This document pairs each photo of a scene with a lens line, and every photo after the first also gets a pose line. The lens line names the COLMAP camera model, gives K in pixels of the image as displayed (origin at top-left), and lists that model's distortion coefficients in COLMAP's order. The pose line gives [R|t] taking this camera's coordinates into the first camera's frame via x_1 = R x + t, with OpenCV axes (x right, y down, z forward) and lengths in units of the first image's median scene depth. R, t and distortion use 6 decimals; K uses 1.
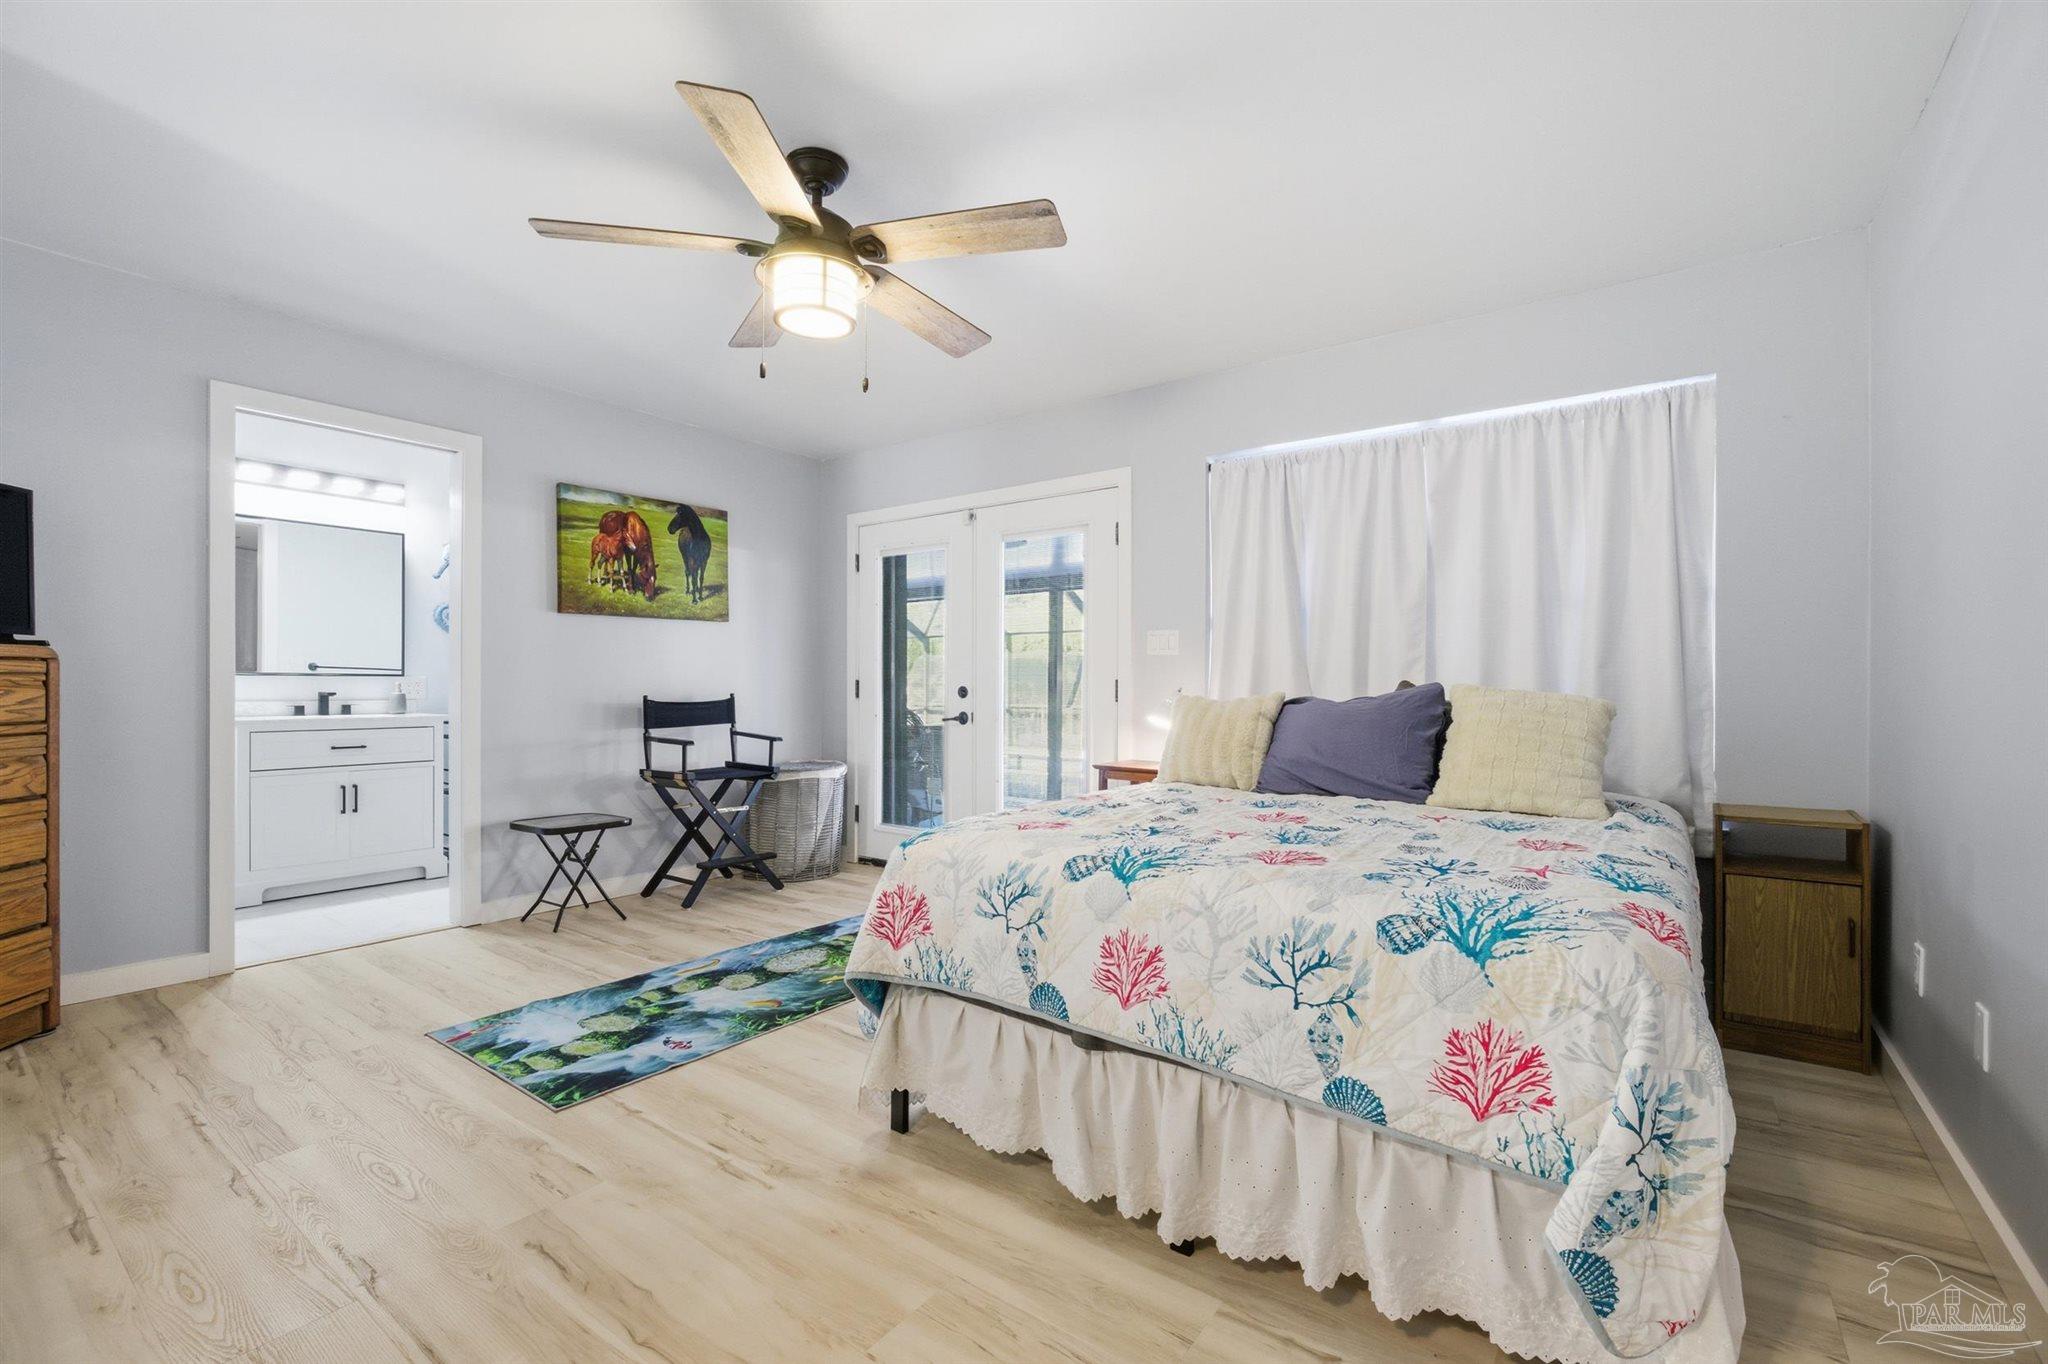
lens RADIAL K [[892.1, 0, 1027.0], [0, 892.1, 681.7], [0, 0, 1]] dist [-0.010250, 0.001002]
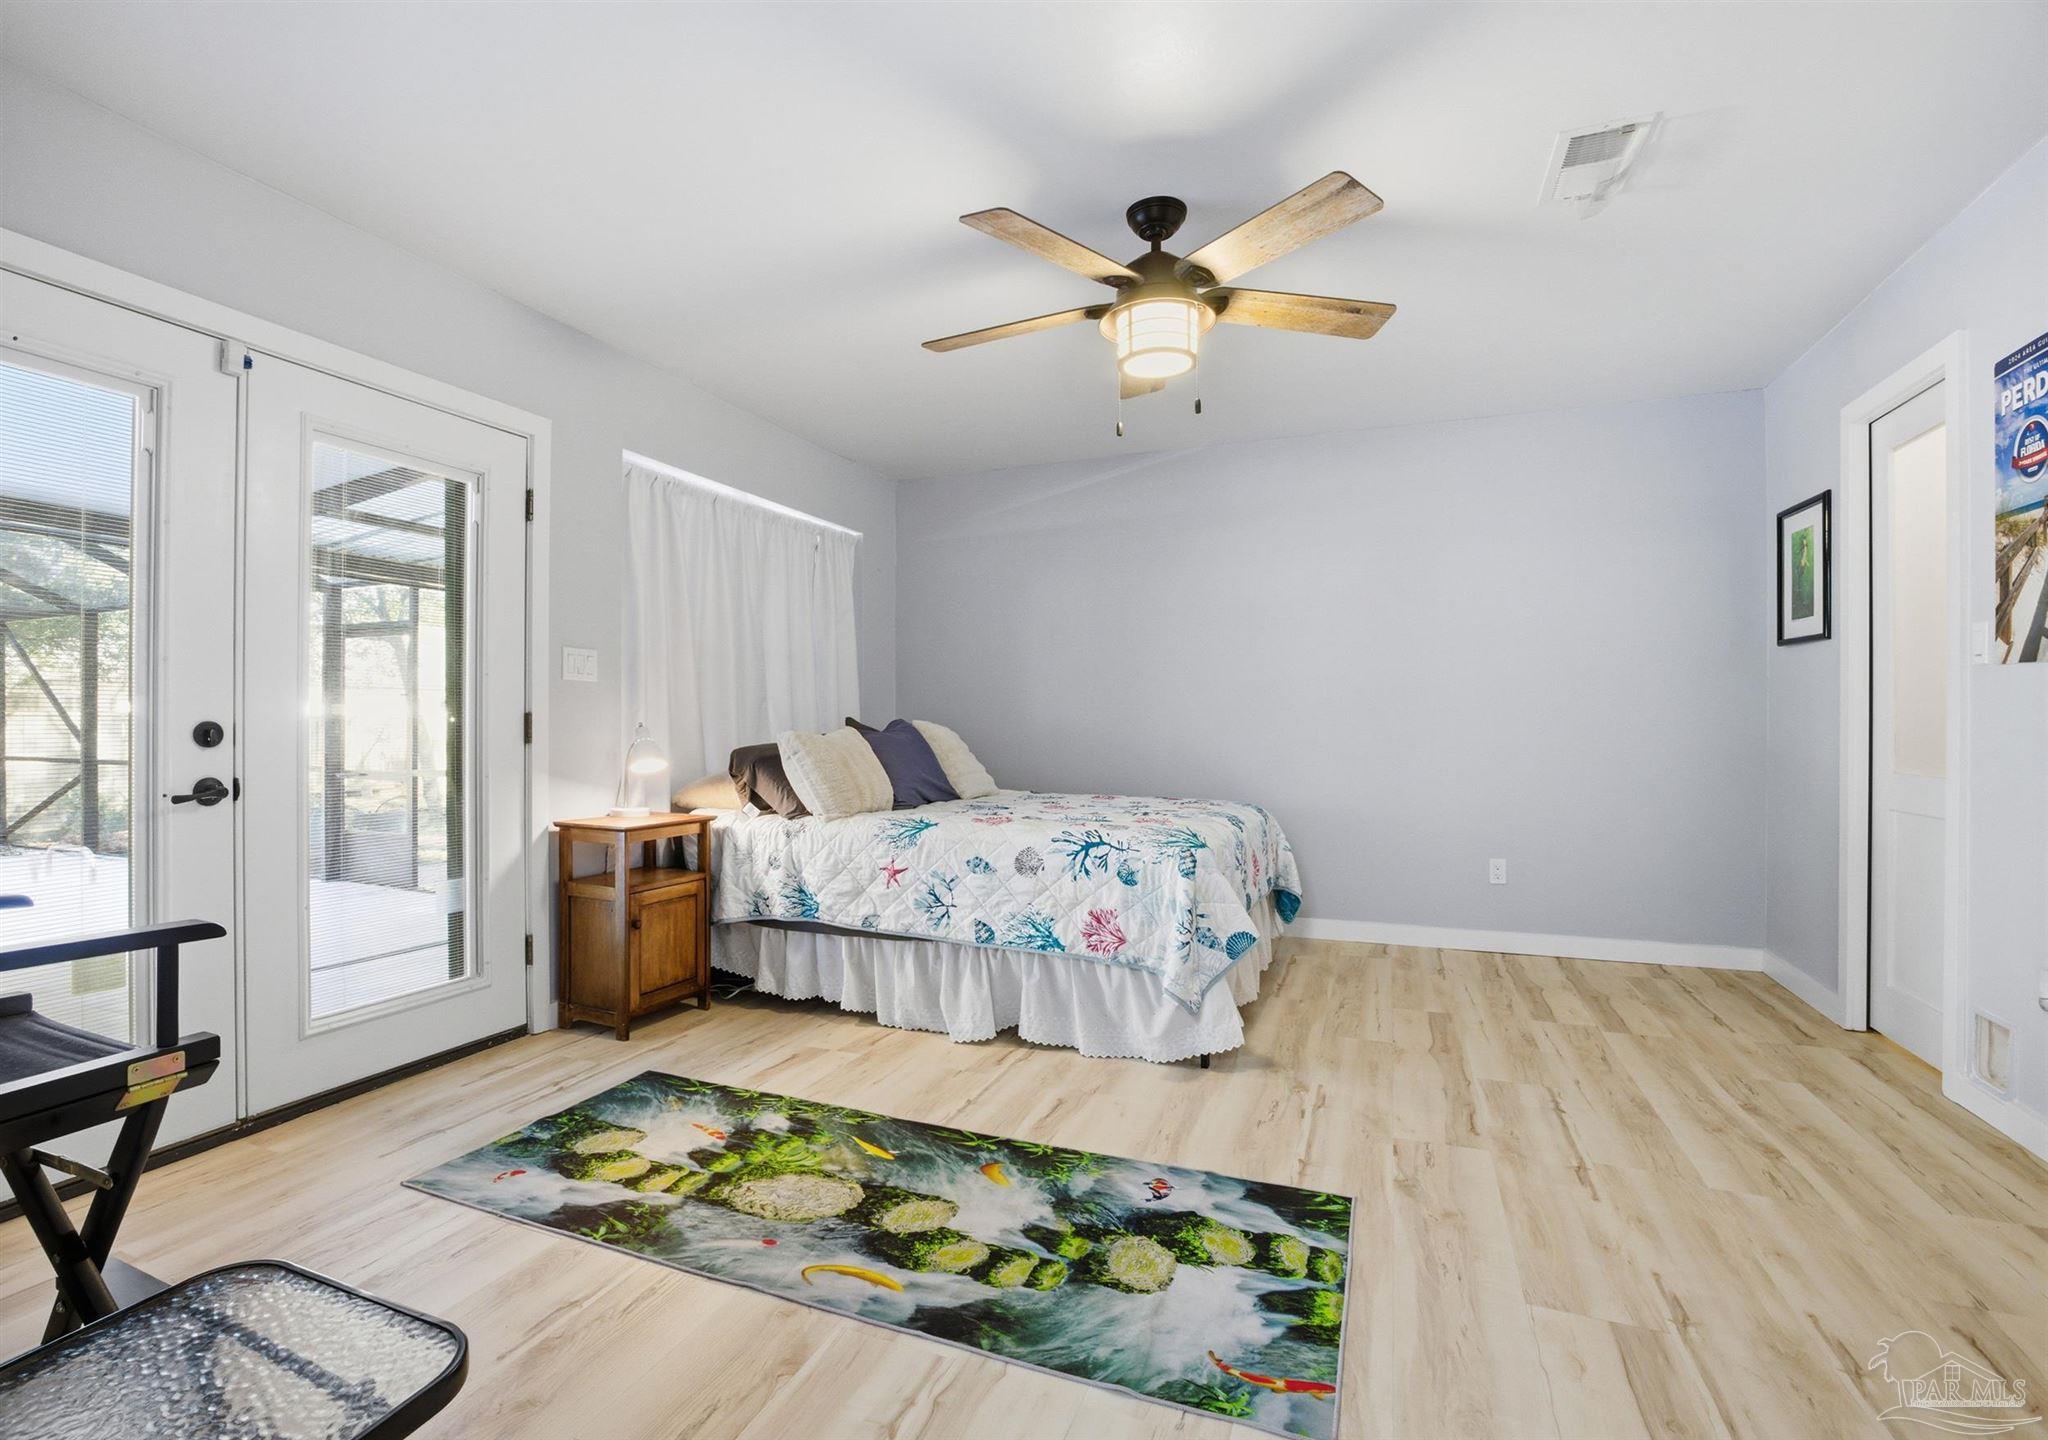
lens RADIAL K [[899.9, 0, 1021.6], [0, 899.9, 720.2], [0, 0, 1]] dist [-0.033494, 0.000841]
pose [[-0.228388, -0.002922, 0.973566, -1.015954], [-0.003804, 0.999991, 0.002109, 0.001528], [-0.973563, -0.003221, -0.228397, 1.177574]]
